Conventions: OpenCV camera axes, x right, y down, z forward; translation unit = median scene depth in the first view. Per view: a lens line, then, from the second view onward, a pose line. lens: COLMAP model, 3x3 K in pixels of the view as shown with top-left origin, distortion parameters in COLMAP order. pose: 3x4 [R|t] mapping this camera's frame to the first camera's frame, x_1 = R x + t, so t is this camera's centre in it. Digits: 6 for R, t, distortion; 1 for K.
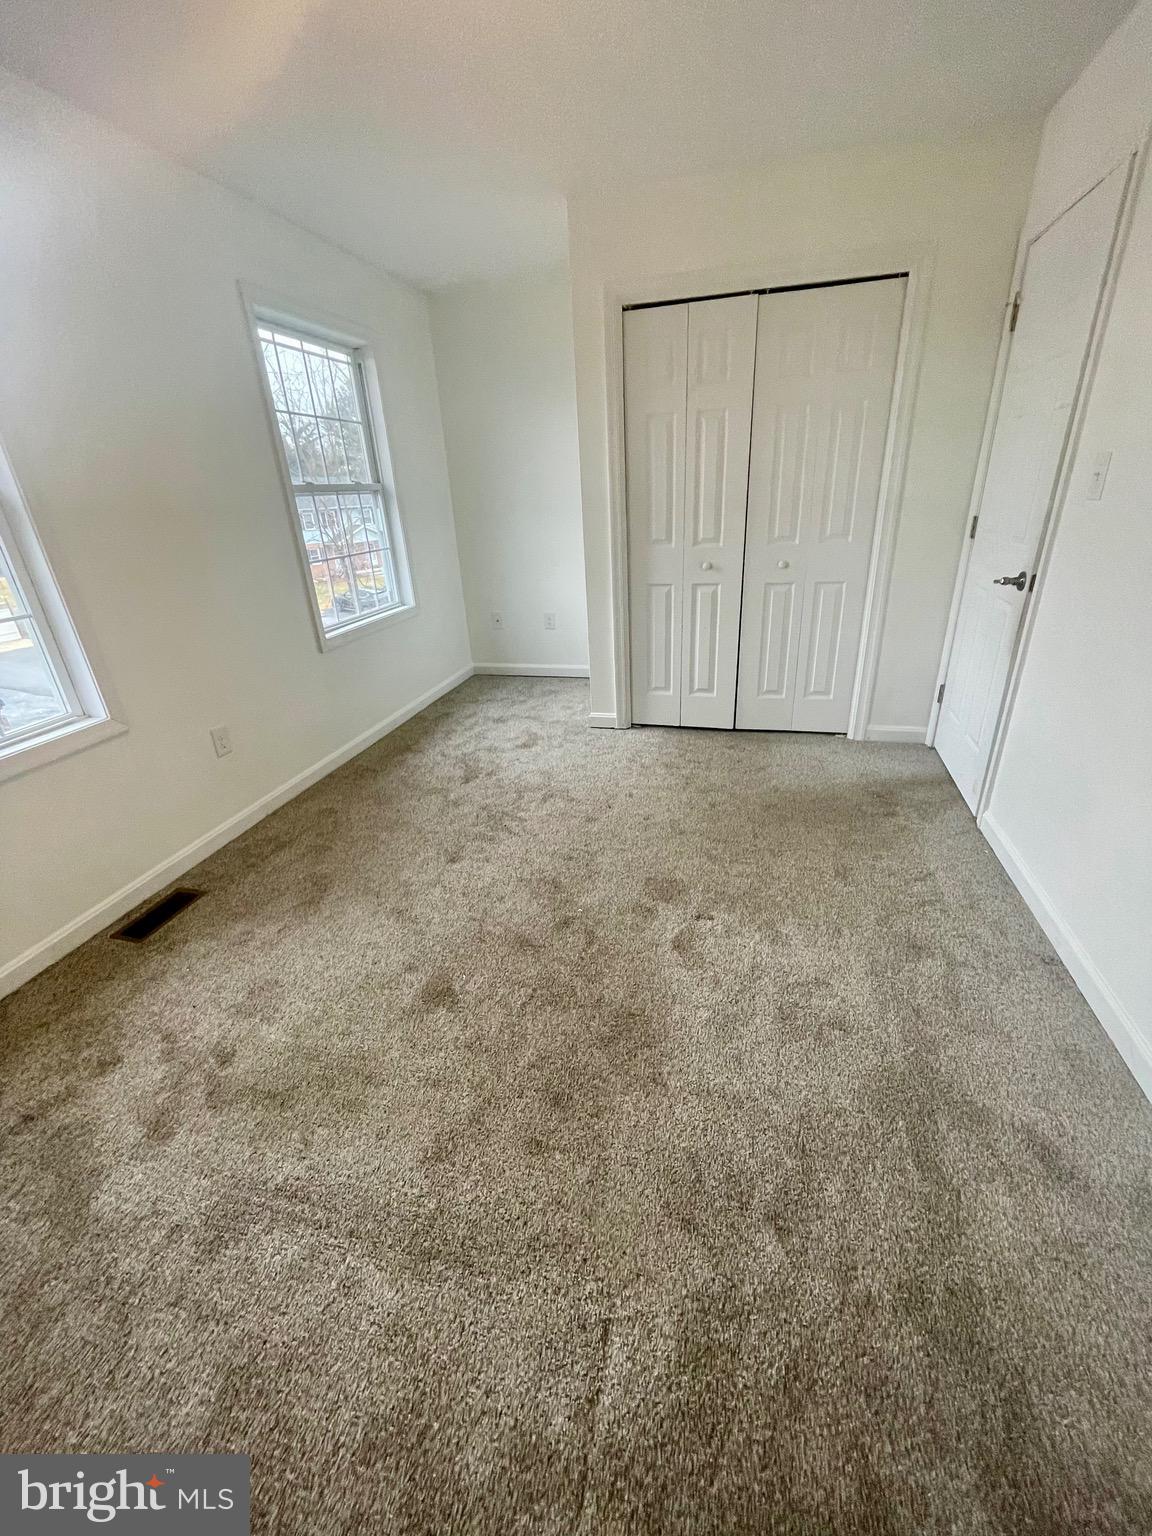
lens RADIAL K [[618.1, 0, 581.0], [0, 618.1, 769.1], [0, 0, 1]] dist [-0.010066, 0.000328]
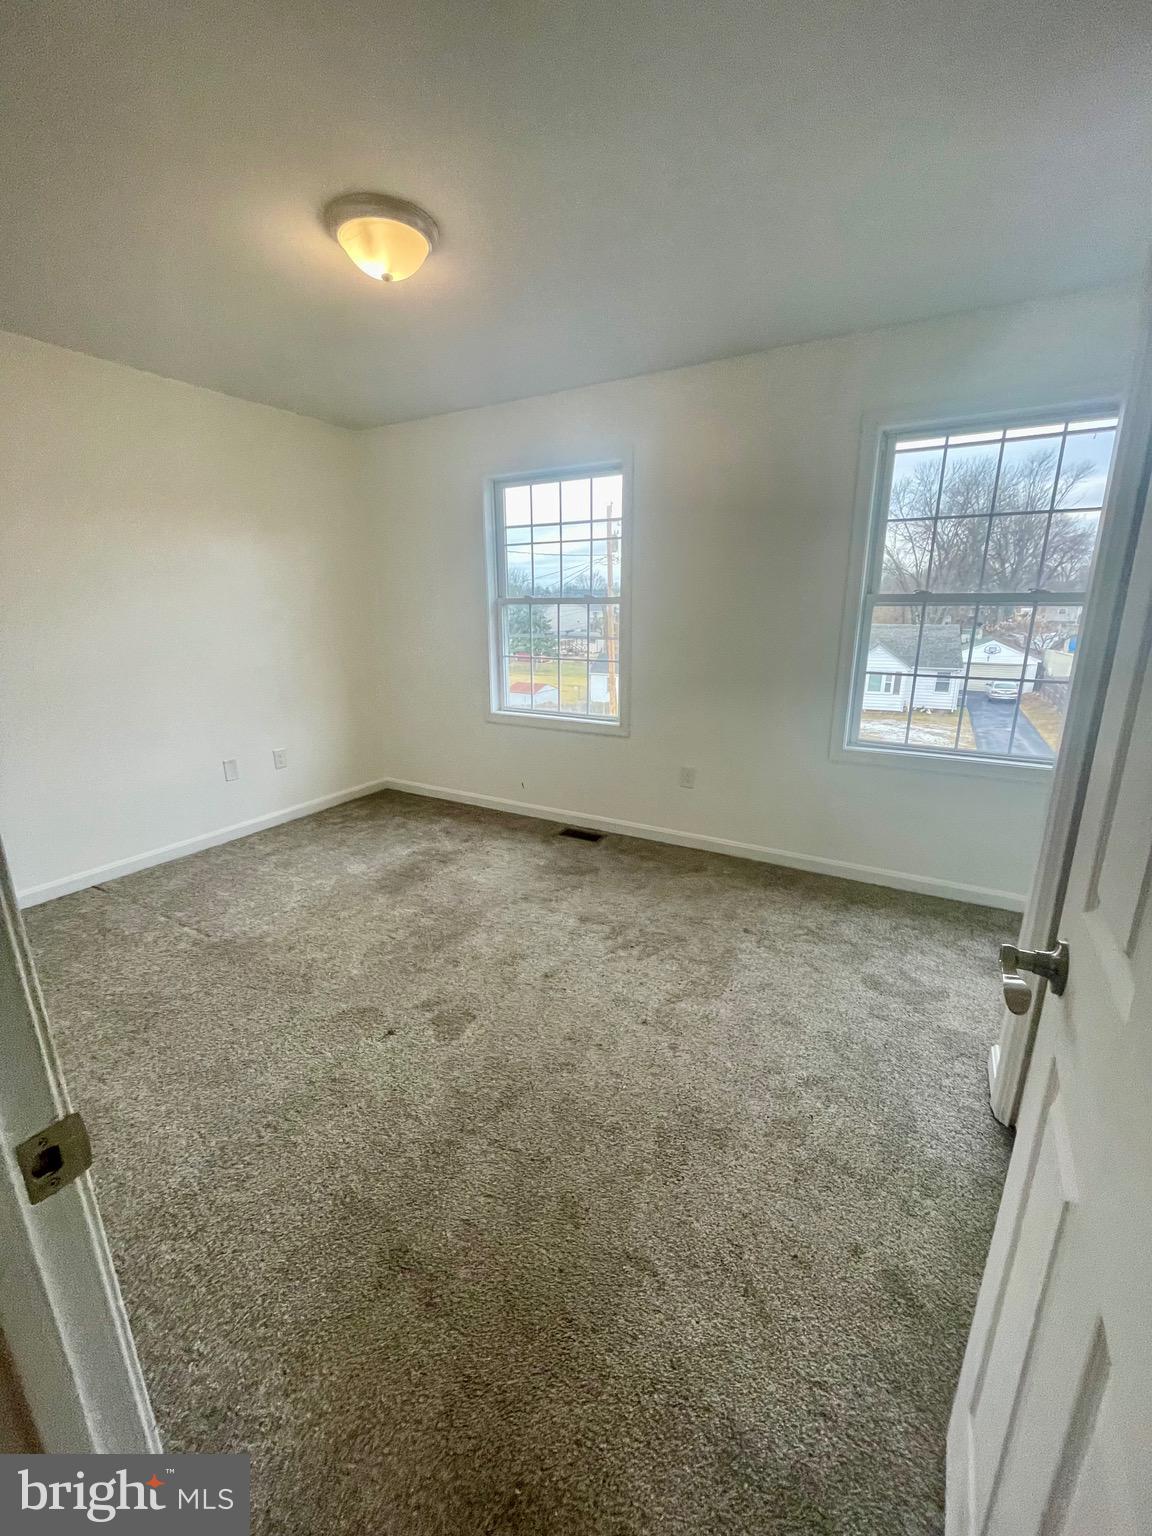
lens RADIAL K [[618.1, 0, 579.8], [0, 618.1, 772.4], [0, 0, 1]] dist [-0.010066, 0.000328]
pose [[-0.267469, 0.290027, -0.918882, 0.754366], [-0.389575, 0.839660, 0.378420, -0.501211], [0.881301, 0.459189, -0.111595, 1.008303]]
